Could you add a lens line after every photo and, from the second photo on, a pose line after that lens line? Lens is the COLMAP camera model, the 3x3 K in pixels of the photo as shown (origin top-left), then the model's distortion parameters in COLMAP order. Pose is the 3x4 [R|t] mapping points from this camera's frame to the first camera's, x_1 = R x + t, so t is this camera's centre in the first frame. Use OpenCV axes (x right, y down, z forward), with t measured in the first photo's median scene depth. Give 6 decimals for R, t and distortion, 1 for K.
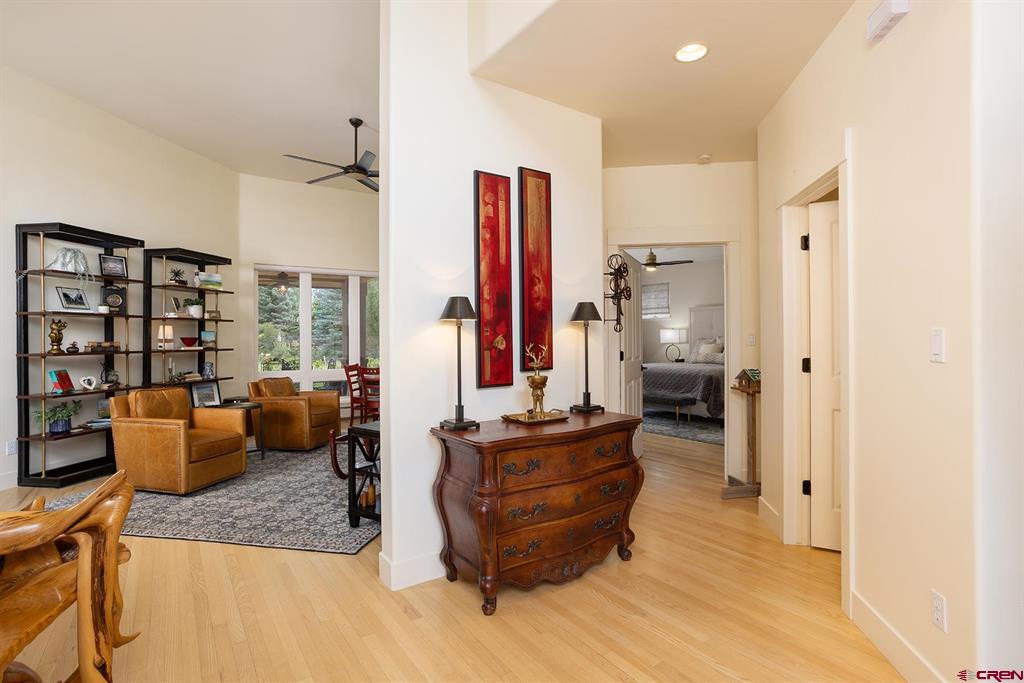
lens RADIAL K [[504.8, 0, 516.8], [0, 504.8, 344.6], [0, 0, 1]] dist [-0.039544, 0.011711]
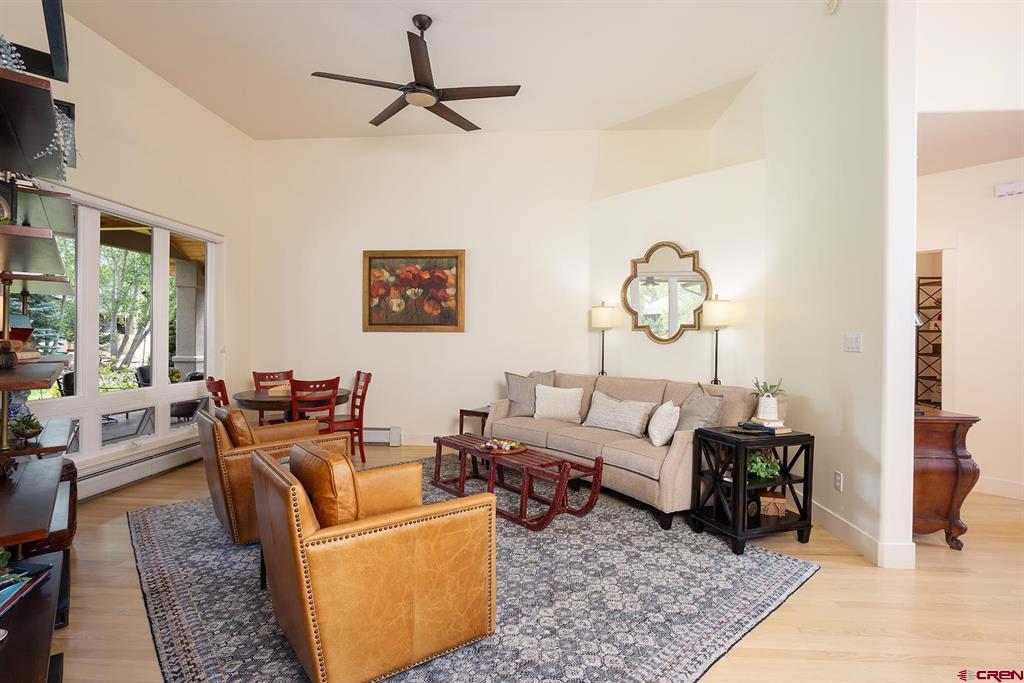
lens RADIAL K [[512.5, 0, 513.2], [0, 512.5, 340.3], [0, 0, 1]] dist [-0.003501, -0.000271]
pose [[0.621607, -0.004289, 0.783318, -1.209917], [0.007519, 0.999972, -0.000492, -0.010947], [-0.783294, 0.006196, 0.621621, 0.719189]]
